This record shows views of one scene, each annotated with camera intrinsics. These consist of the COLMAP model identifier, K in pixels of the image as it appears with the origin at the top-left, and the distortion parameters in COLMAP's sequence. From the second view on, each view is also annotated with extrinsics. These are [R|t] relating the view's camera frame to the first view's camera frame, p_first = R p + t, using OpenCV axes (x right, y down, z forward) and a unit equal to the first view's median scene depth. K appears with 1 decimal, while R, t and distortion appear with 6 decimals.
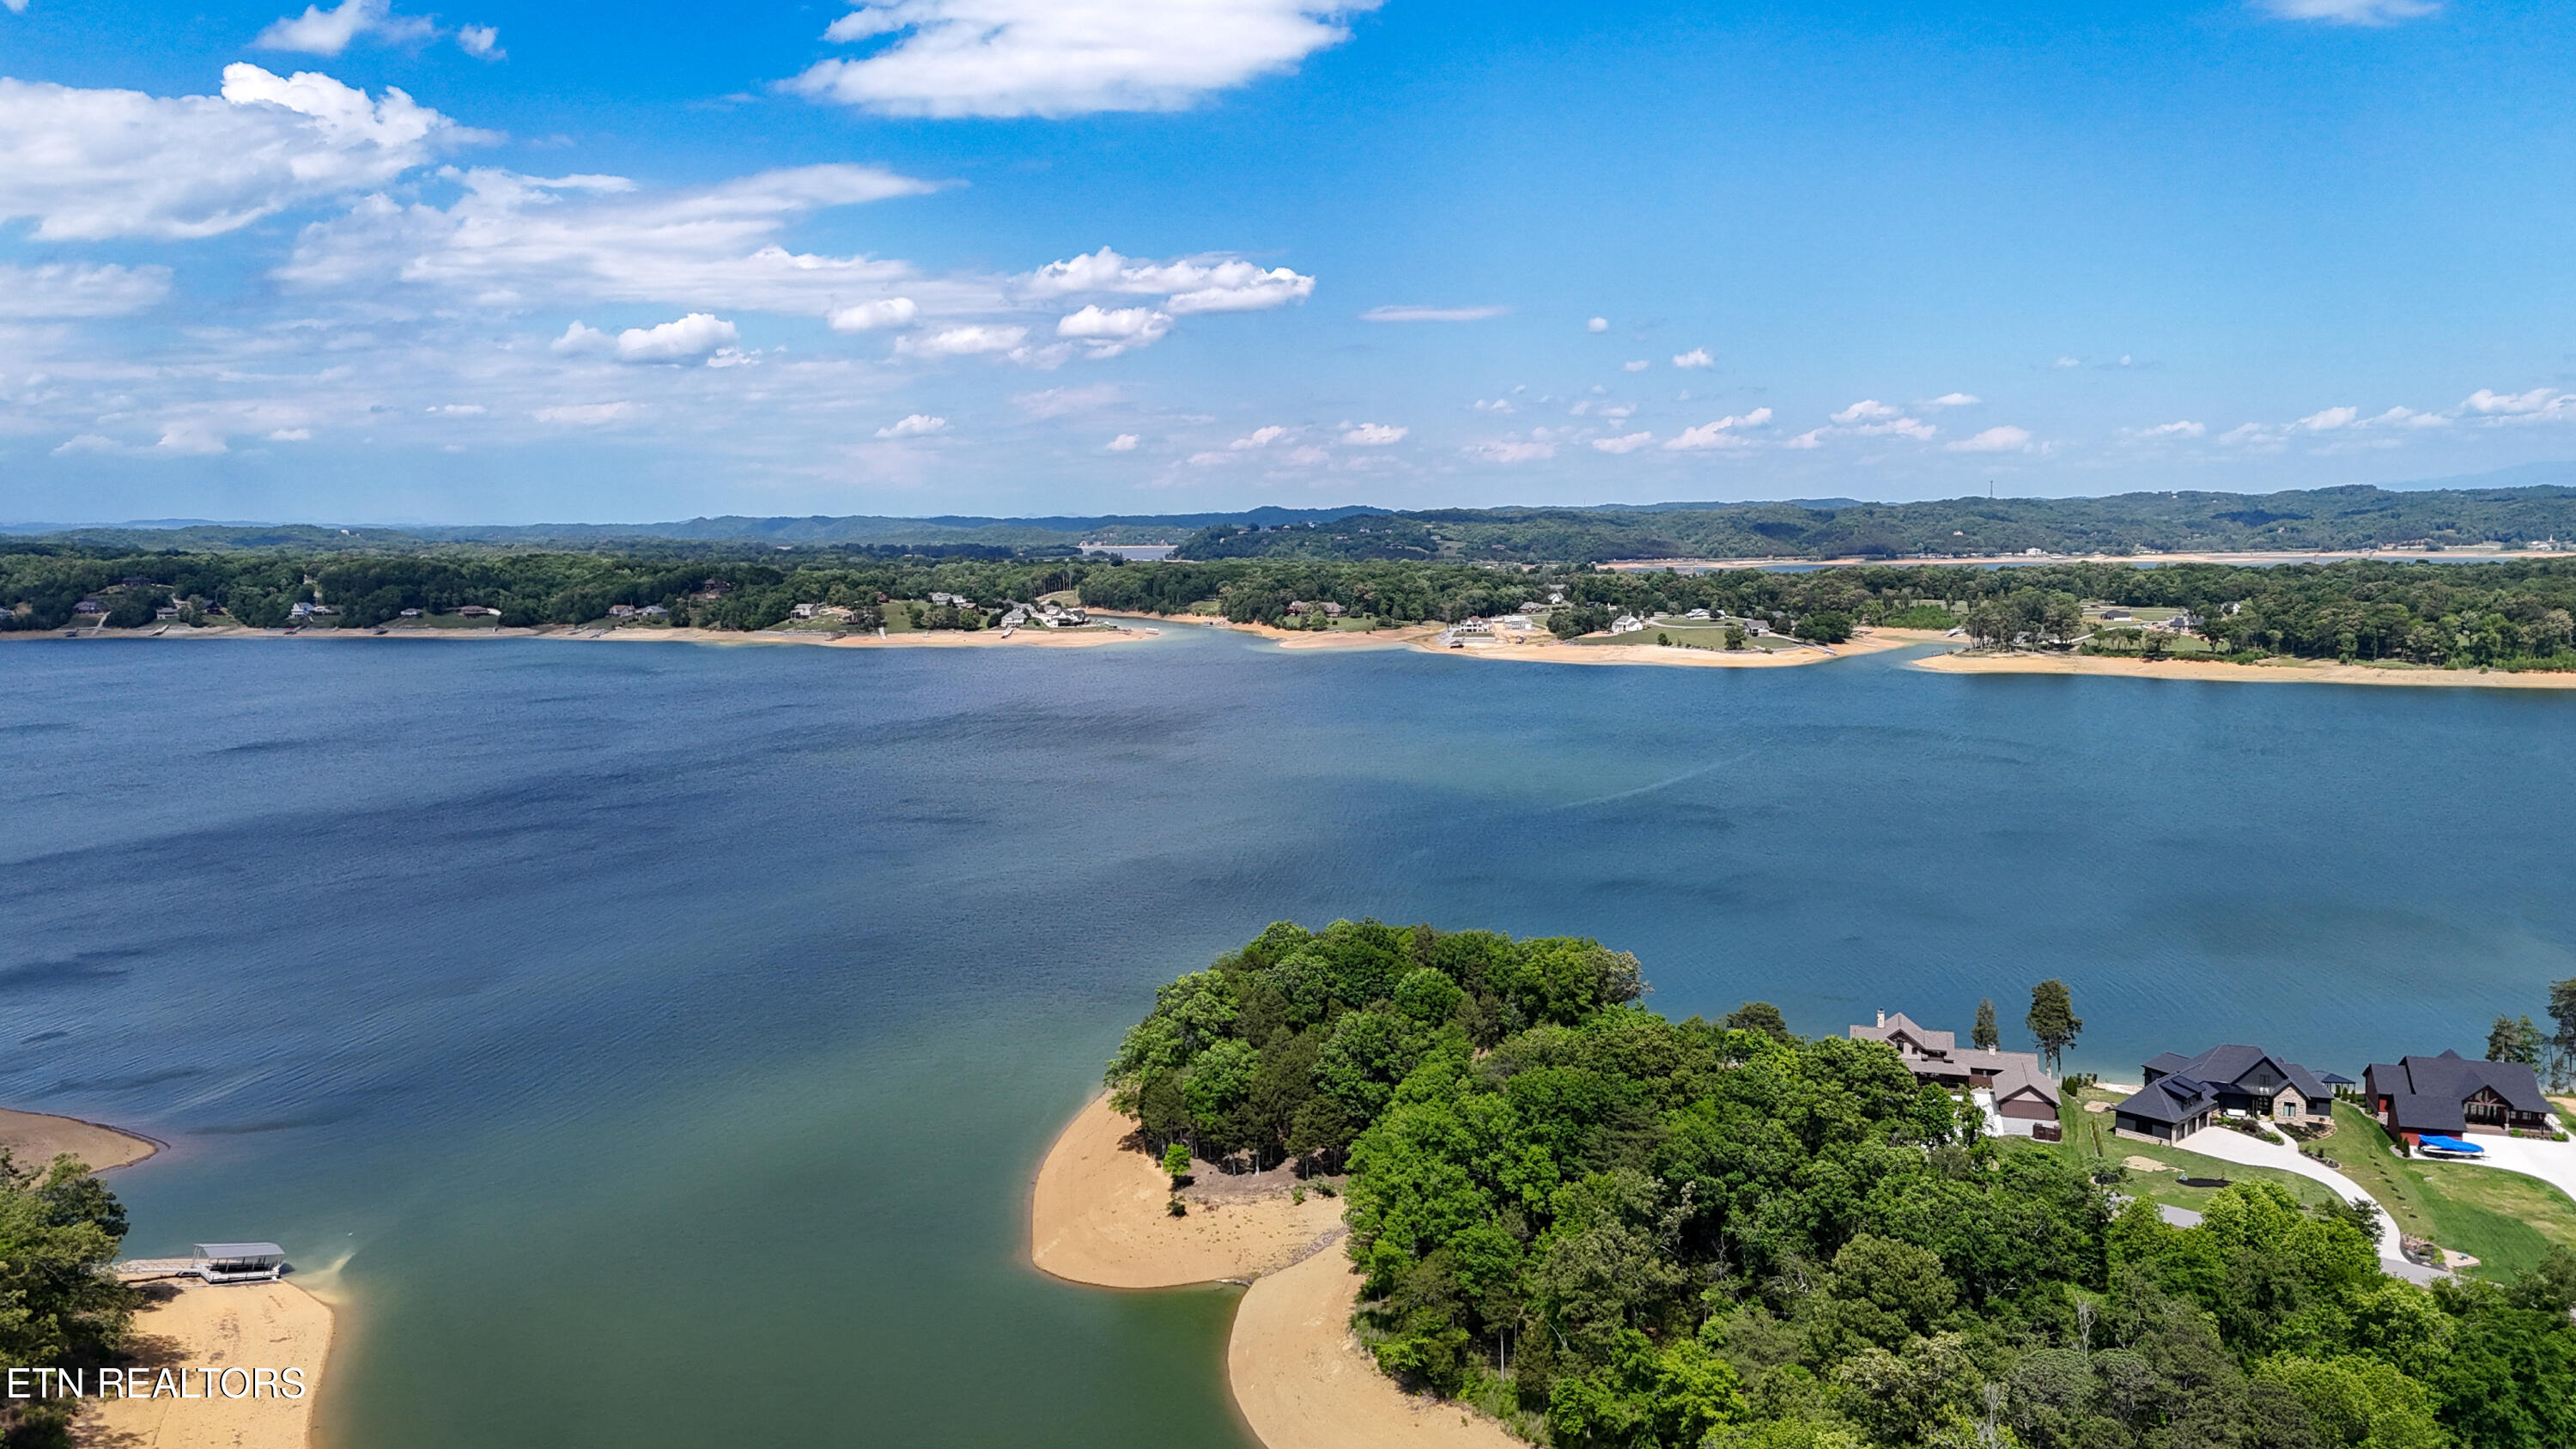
lens RADIAL K [[1890.2, 0, 1285.1], [0, 1890.2, 719.9], [0, 0, 1]] dist [0.094375, -0.094539]
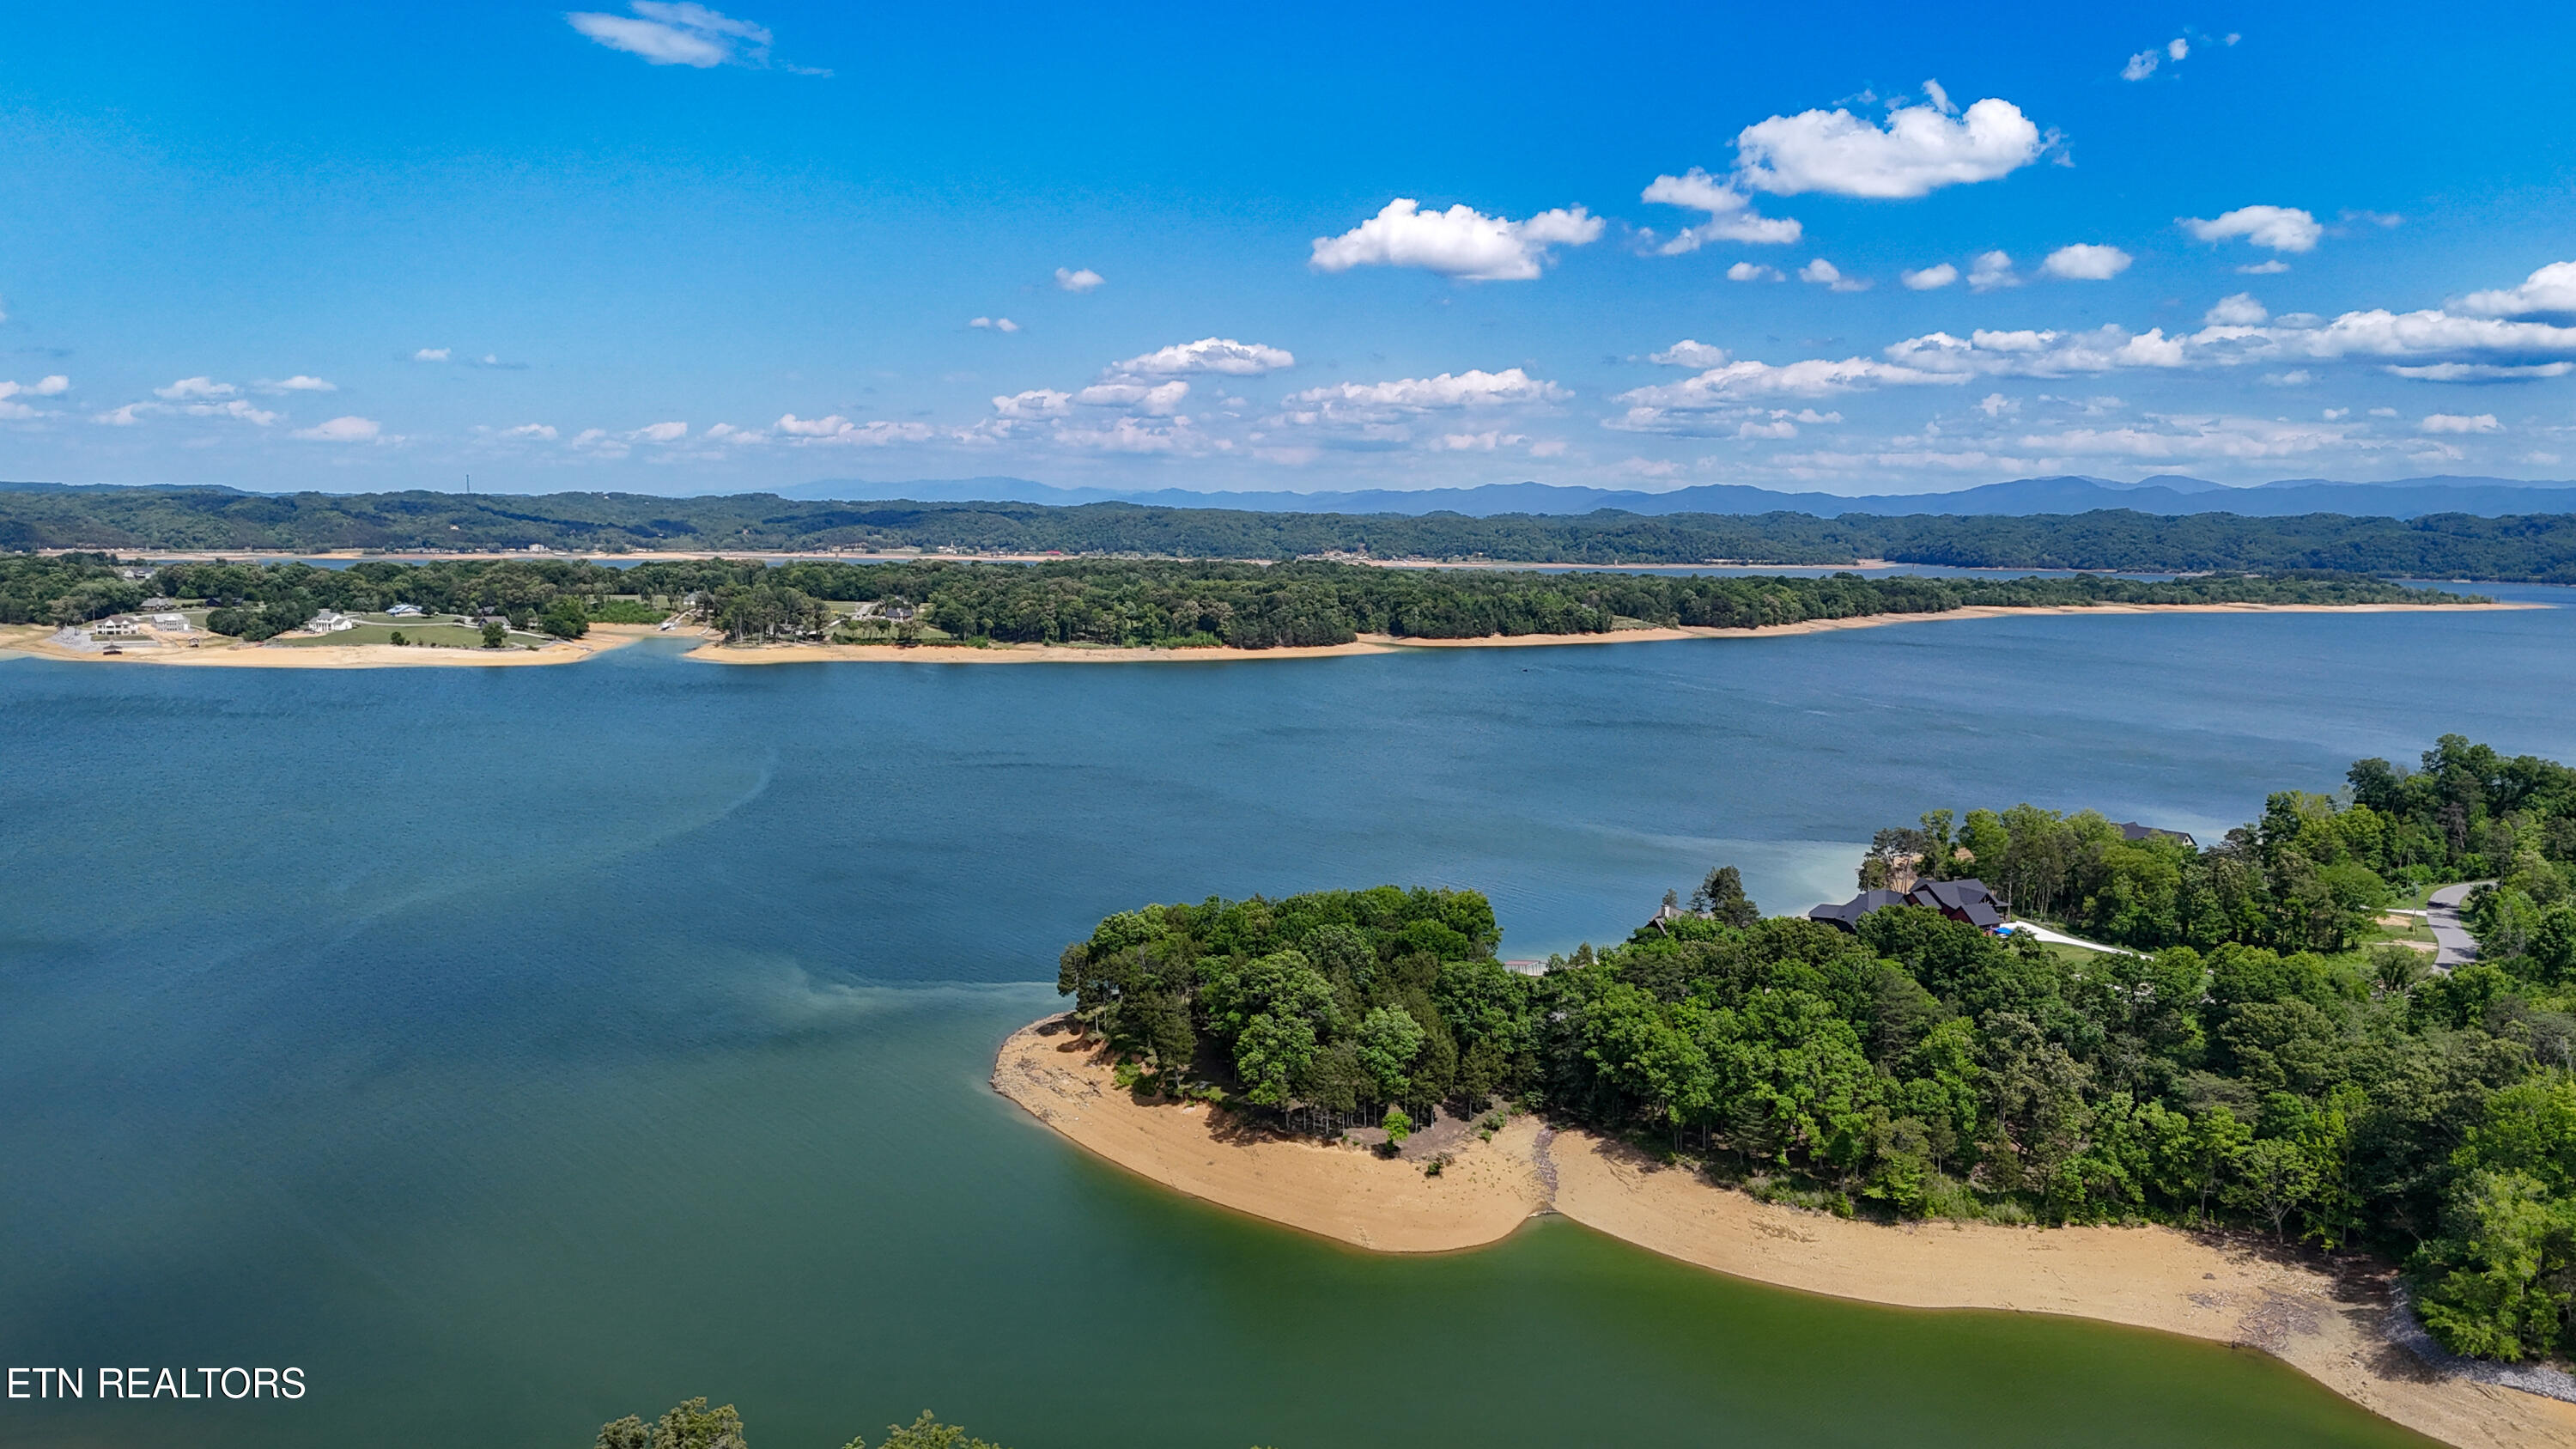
lens RADIAL K [[1890.2, 0, 1286.7], [0, 1890.2, 751.6], [0, 0, 1]] dist [0.094375, -0.094539]
pose [[0.687987, -0.067147, 0.722610, -0.141229], [0.054560, 0.997678, 0.040761, -0.002512], [-0.723669, 0.011383, 0.690054, 0.057942]]
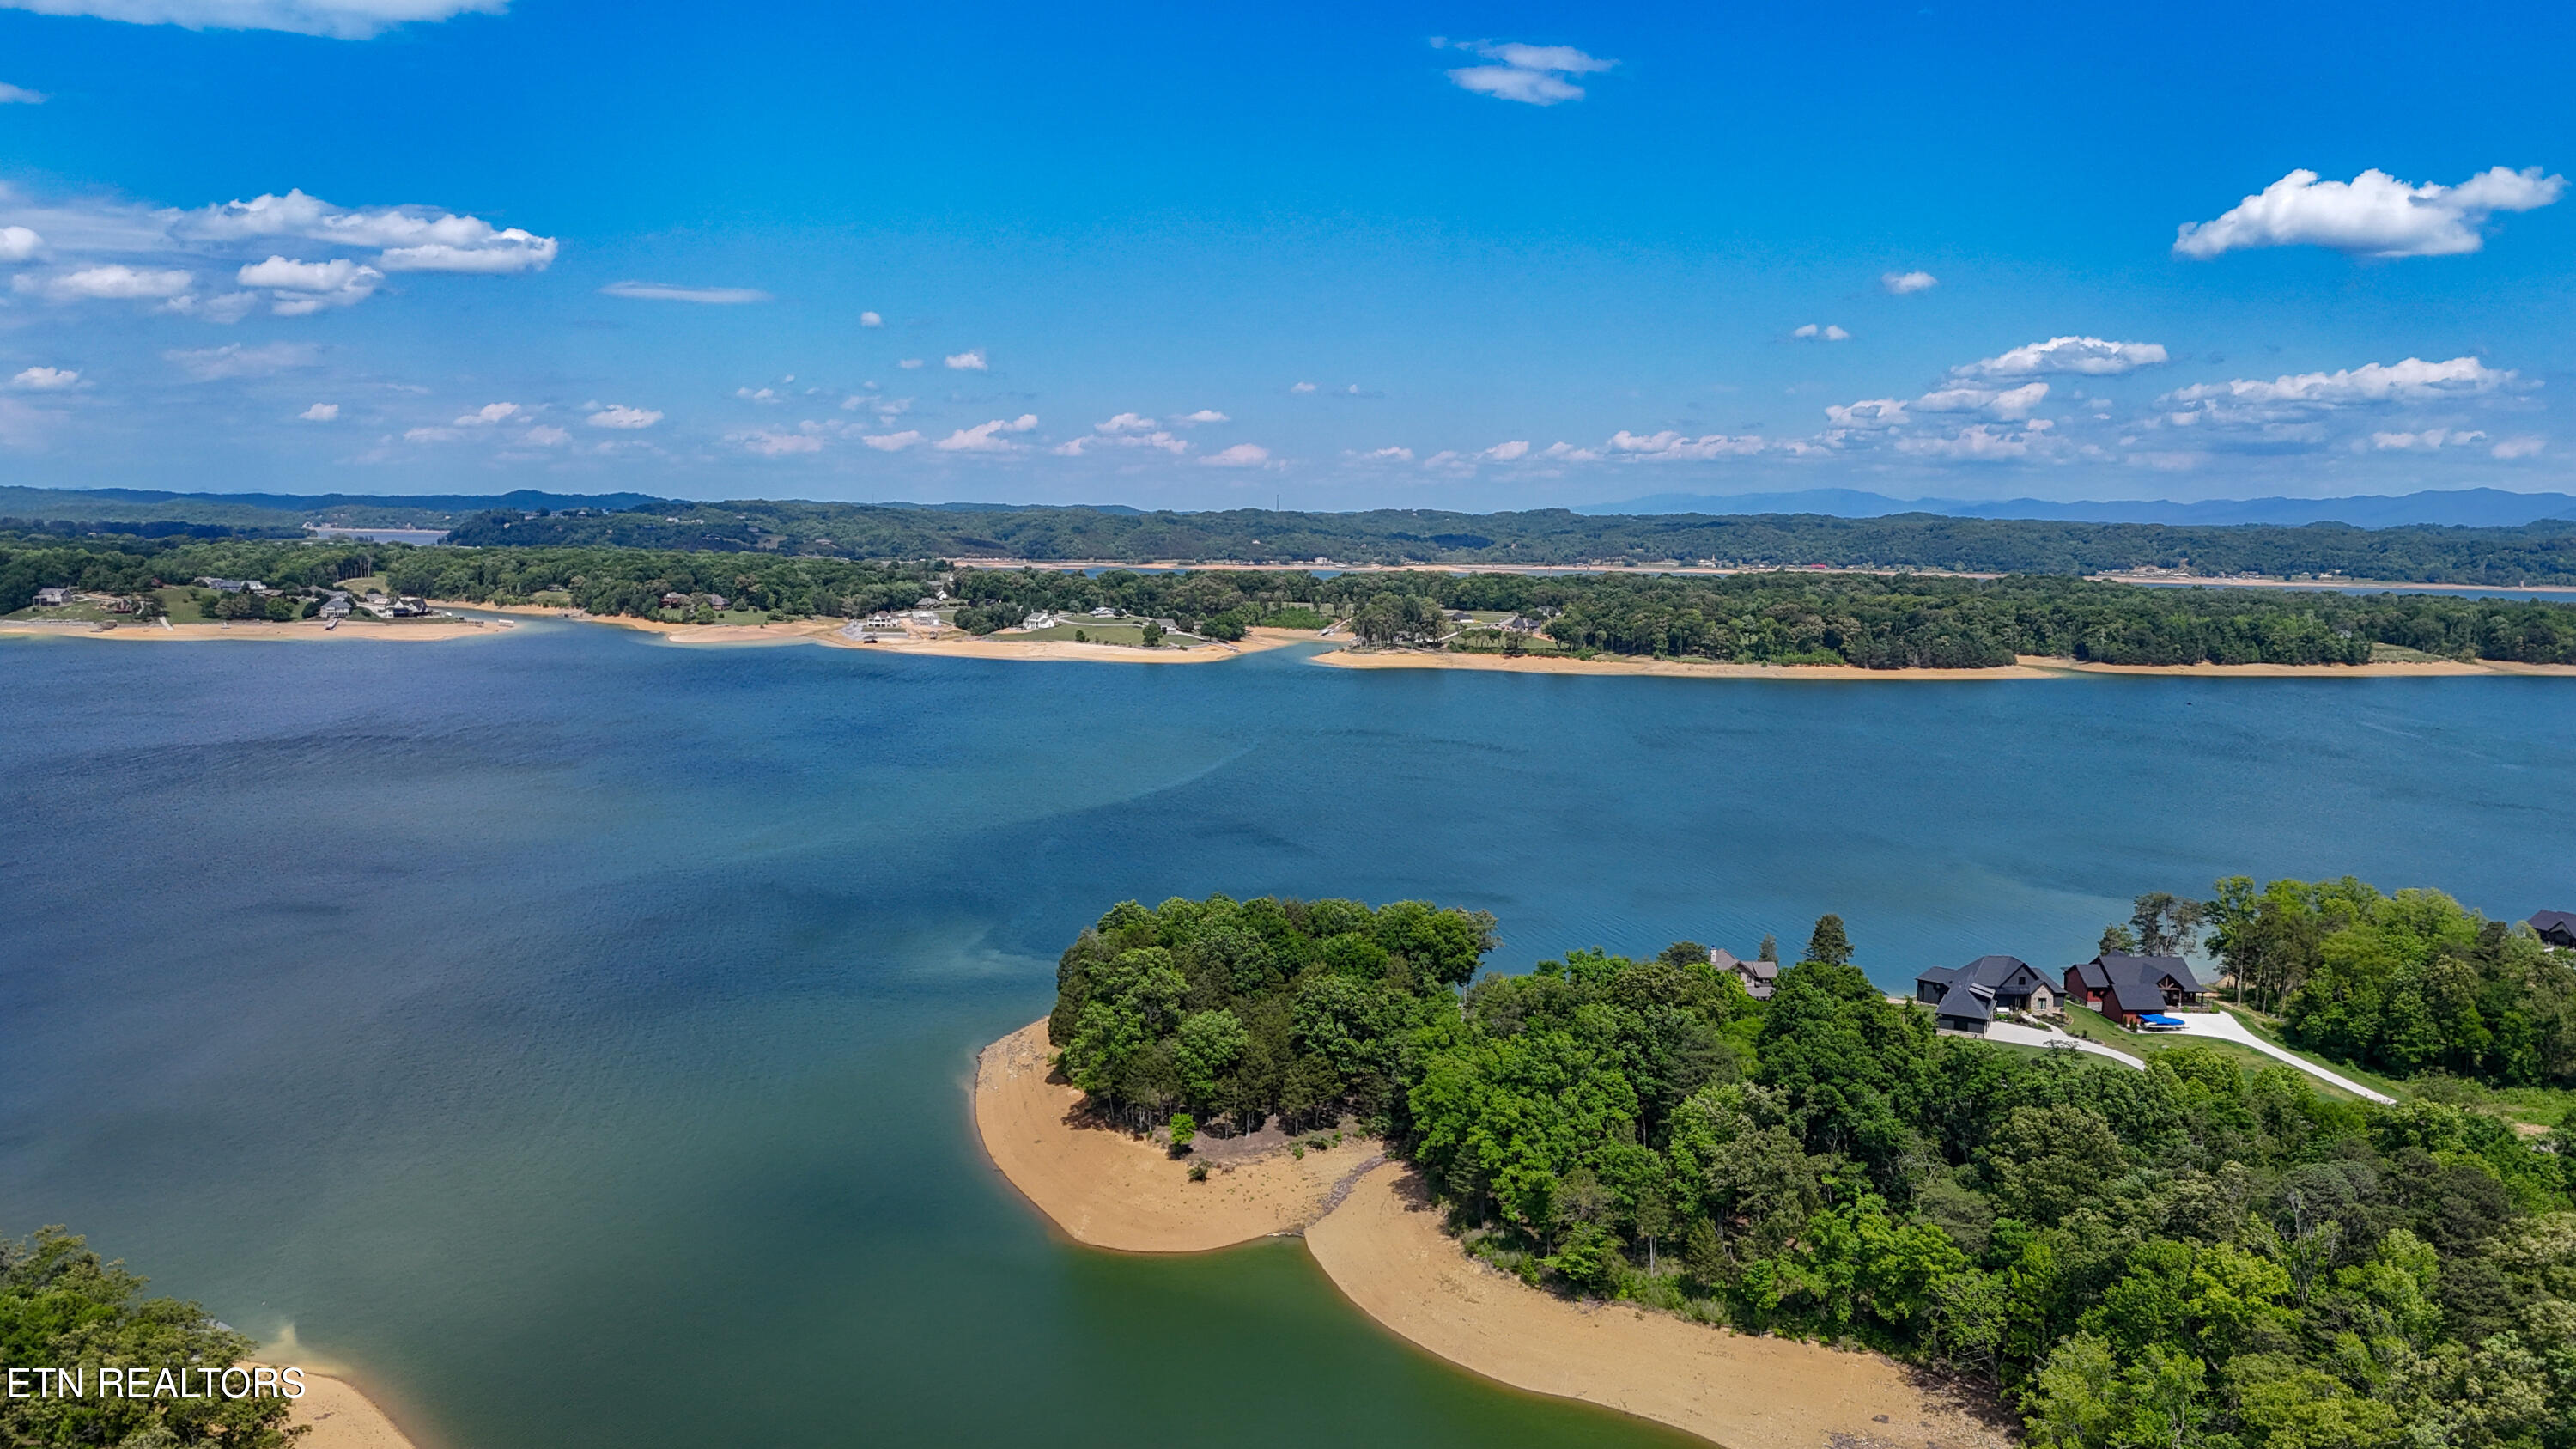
lens RADIAL K [[1890.2, 0, 1283.4], [0, 1890.2, 745.1], [0, 0, 1]] dist [0.094375, -0.094539]
pose [[0.928568, -0.016832, 0.370780, -0.065675], [0.011920, 0.999808, 0.015534, 0.001650], [-0.370970, -0.010005, 0.928591, 0.005472]]
